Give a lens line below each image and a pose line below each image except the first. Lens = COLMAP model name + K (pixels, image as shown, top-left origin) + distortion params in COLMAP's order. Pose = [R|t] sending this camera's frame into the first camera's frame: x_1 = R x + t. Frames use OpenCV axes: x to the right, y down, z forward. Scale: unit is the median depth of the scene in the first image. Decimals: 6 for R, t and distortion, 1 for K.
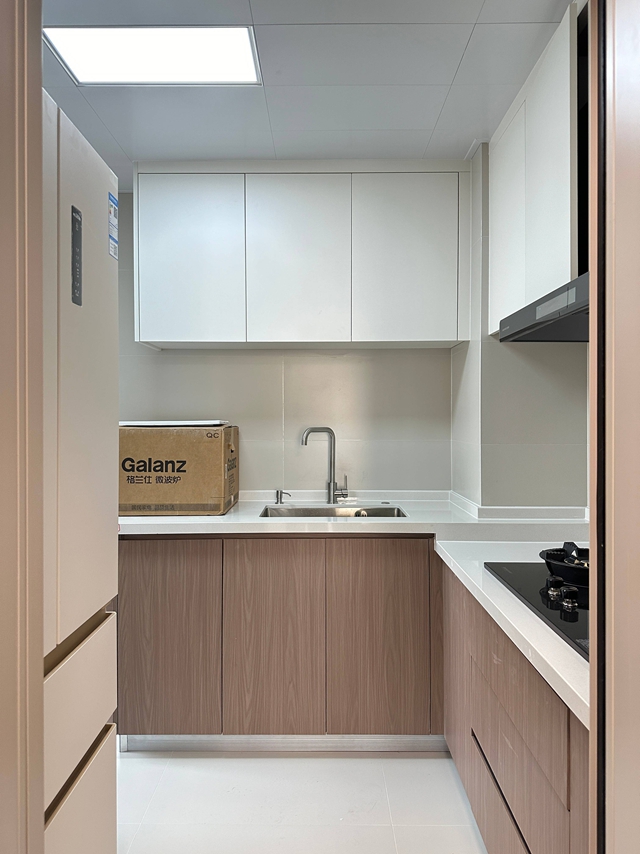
lens RADIAL K [[606.8, 0, 323.7], [0, 606.8, 420.5], [0, 0, 1]] dist [0.052697, -0.056126]
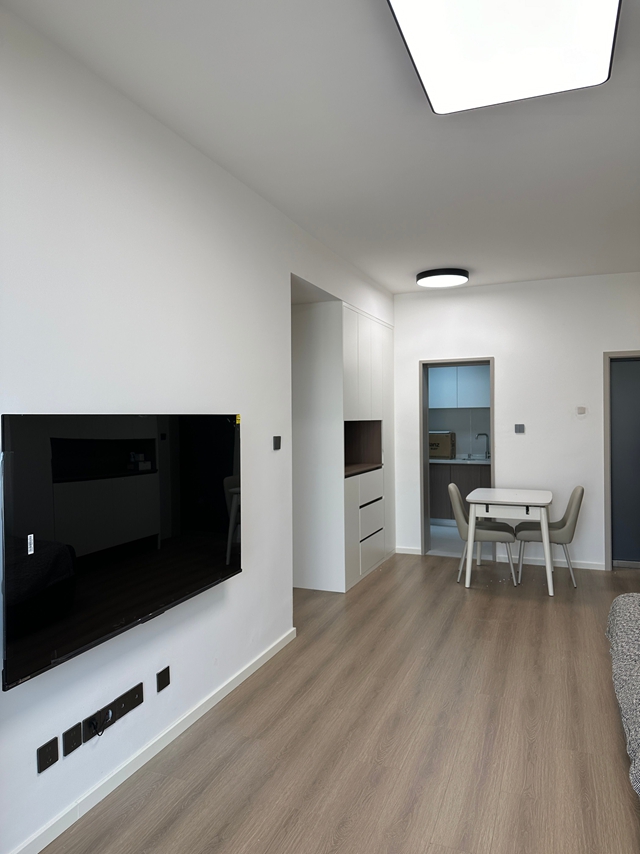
lens RADIAL K [[606.8, 0, 314.9], [0, 606.8, 423.9], [0, 0, 1]] dist [0.052697, -0.056126]
pose [[0.930973, -0.000786, -0.365086, 0.390407], [0.005176, 0.999926, 0.011045, -0.090123], [0.365050, -0.012172, 0.930908, -2.572443]]
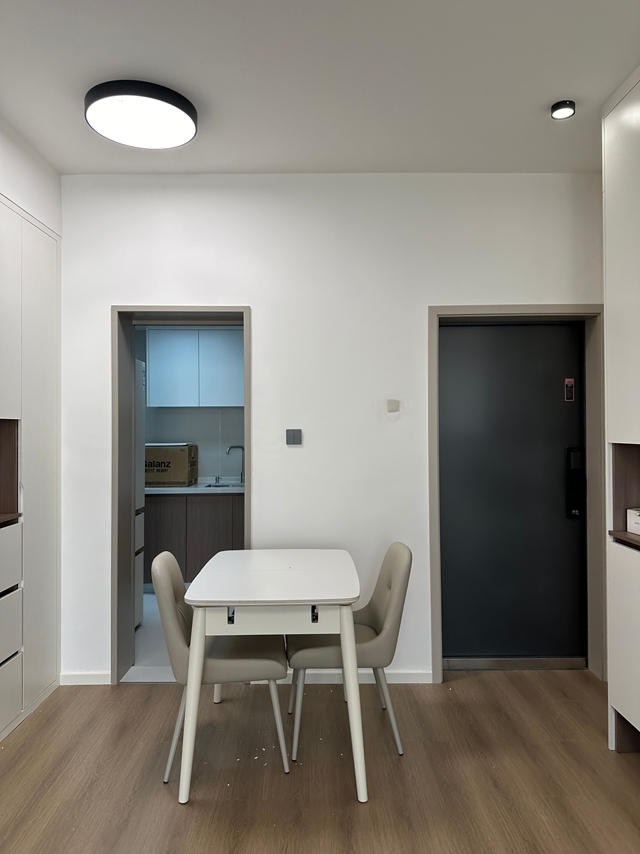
lens RADIAL K [[606.8, 0, 319.8], [0, 606.8, 428.1], [0, 0, 1]] dist [0.052697, -0.056126]
pose [[0.999948, -0.000452, 0.010212, 0.297200], [0.000439, 0.999999, 0.001251, -0.059991], [-0.010212, -0.001246, 0.999947, -1.229889]]
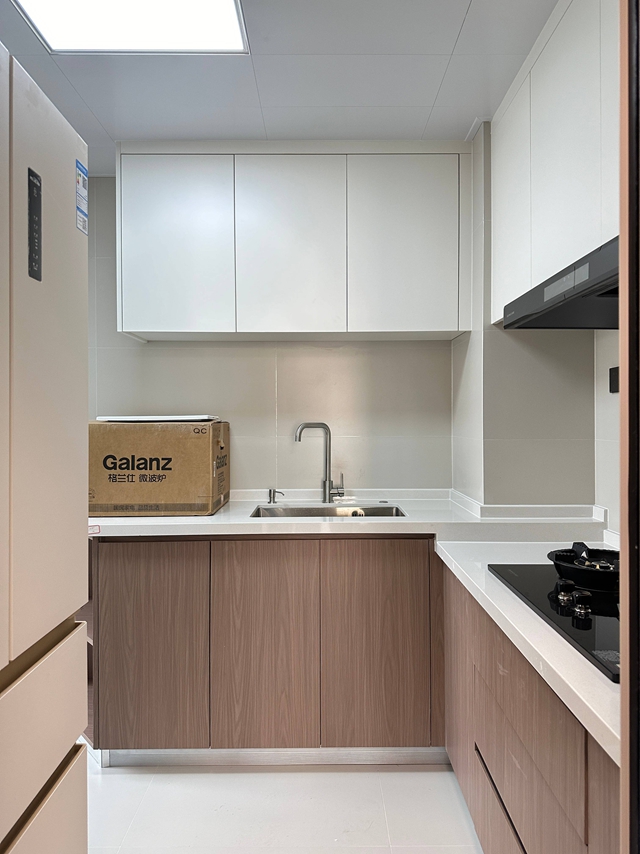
lens RADIAL K [[606.8, 0, 331.4], [0, 606.8, 420.6], [0, 0, 1]] dist [0.052697, -0.056126]
pose [[0.999918, -0.002034, 0.012661, 0.009603], [0.002050, 0.999997, -0.001262, 0.010365], [-0.012658, 0.001288, 0.999919, 0.055068]]
